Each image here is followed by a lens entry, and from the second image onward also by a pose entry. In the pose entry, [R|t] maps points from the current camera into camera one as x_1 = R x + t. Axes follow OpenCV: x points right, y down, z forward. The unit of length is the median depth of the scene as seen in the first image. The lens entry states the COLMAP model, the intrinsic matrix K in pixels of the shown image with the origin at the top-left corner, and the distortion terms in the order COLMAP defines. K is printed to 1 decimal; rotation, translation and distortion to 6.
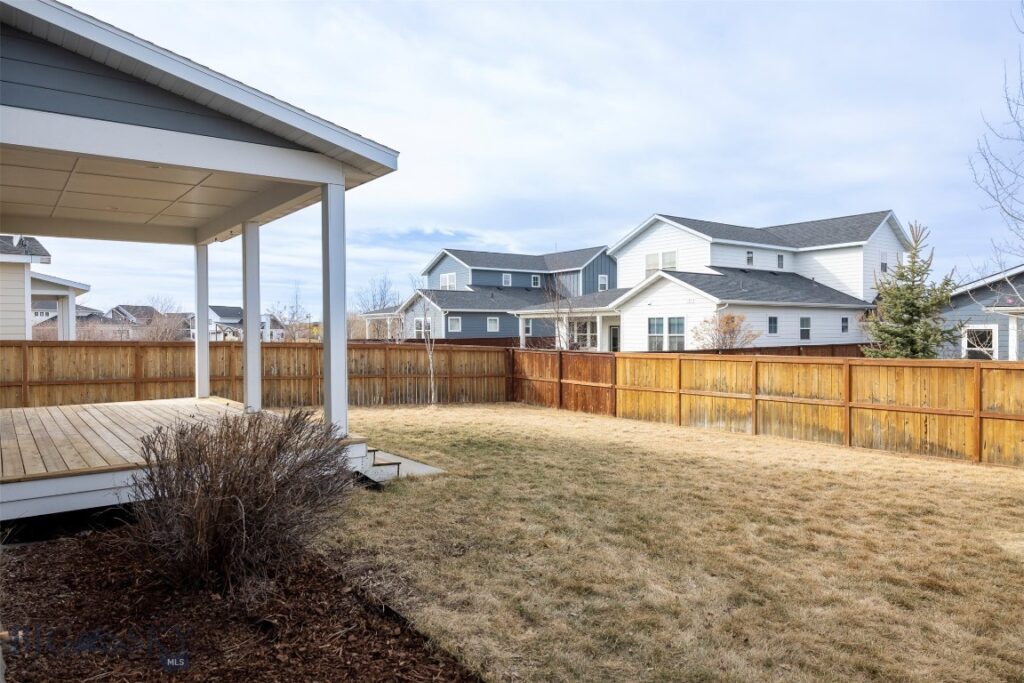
lens RADIAL K [[702.4, 0, 512.9], [0, 702.4, 341.9], [0, 0, 1]] dist [0.007831, 0.000621]
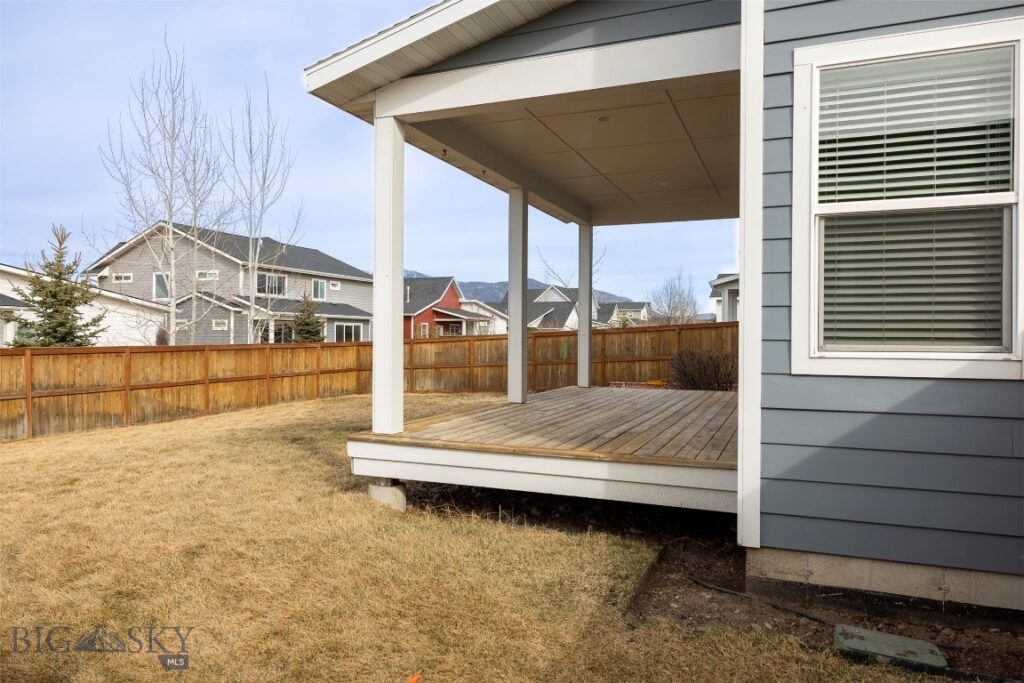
lens RADIAL K [[702.4, 0, 511.7], [0, 702.4, 339.9], [0, 0, 1]] dist [0.007831, 0.000621]
pose [[-0.521496, -0.006091, 0.853232, -0.799423], [0.003552, 0.999950, 0.009309, 0.003810], [-0.853246, 0.007886, -0.521448, 1.057569]]
